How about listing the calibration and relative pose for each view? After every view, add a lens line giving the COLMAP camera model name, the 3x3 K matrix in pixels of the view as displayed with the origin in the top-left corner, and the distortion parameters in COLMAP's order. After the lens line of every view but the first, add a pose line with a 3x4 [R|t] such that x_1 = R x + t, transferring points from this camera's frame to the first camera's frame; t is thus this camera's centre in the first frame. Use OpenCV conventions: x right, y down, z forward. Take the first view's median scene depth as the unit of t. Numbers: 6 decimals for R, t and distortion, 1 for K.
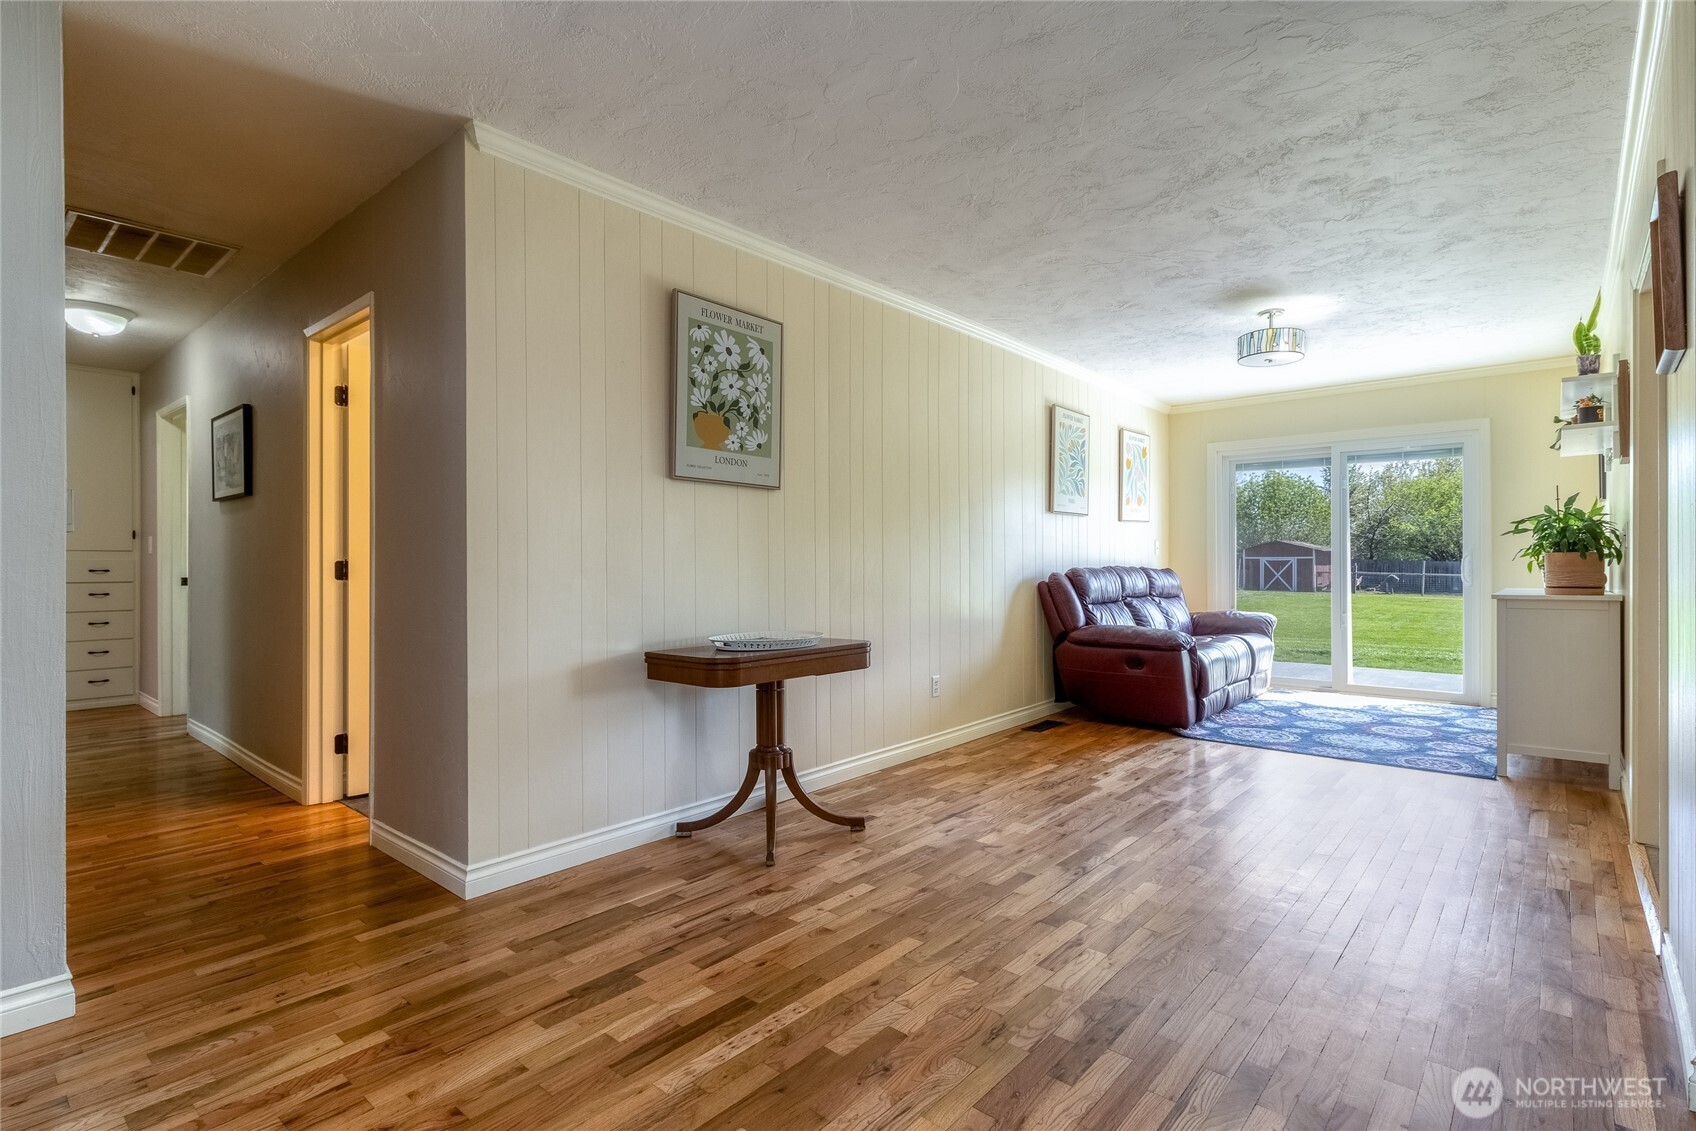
lens RADIAL K [[817.4, 0, 839.4], [0, 817.4, 564.7], [0, 0, 1]] dist [0.001838, -0.000287]
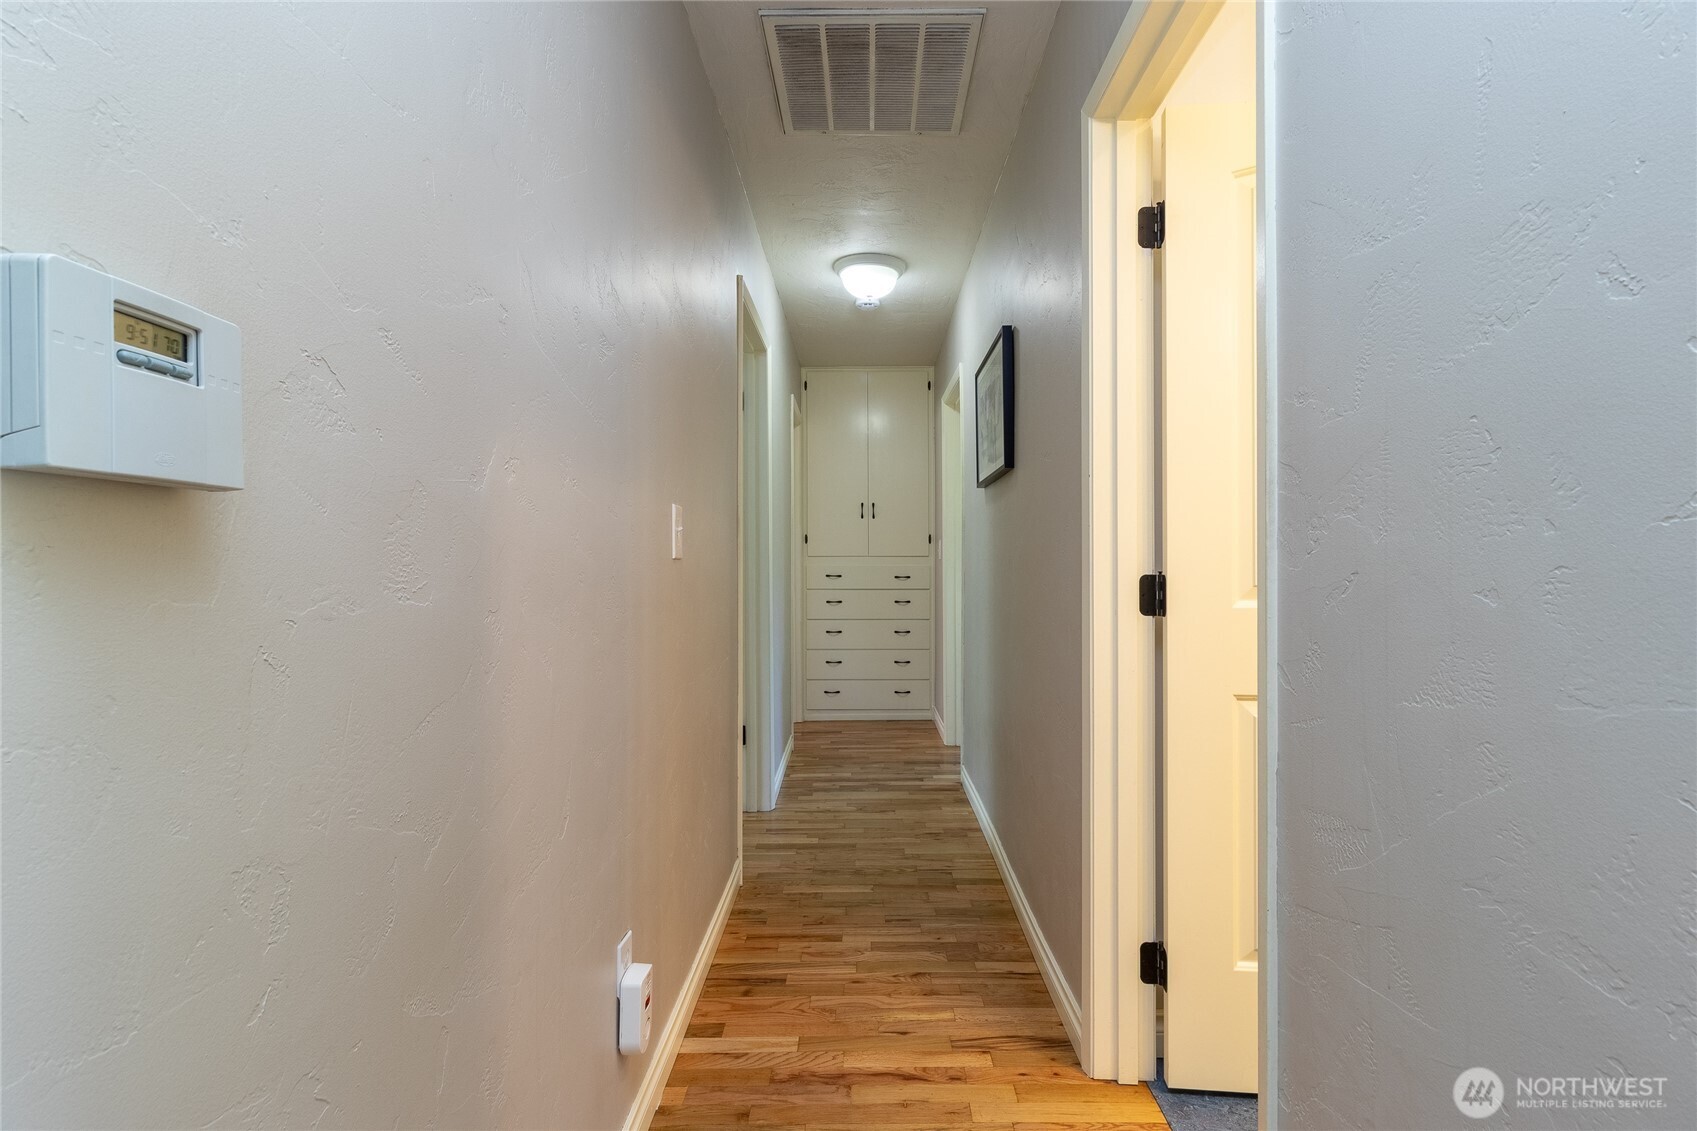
lens RADIAL K [[817.9, 0, 847.6], [0, 817.9, 567.8], [0, 0, 1]] dist [0.001838, -0.000287]
pose [[0.646232, -0.000922, -0.763141, -0.302446], [0.004589, 0.999986, 0.002678, -0.009244], [0.763128, -0.005233, 0.646227, 0.468351]]
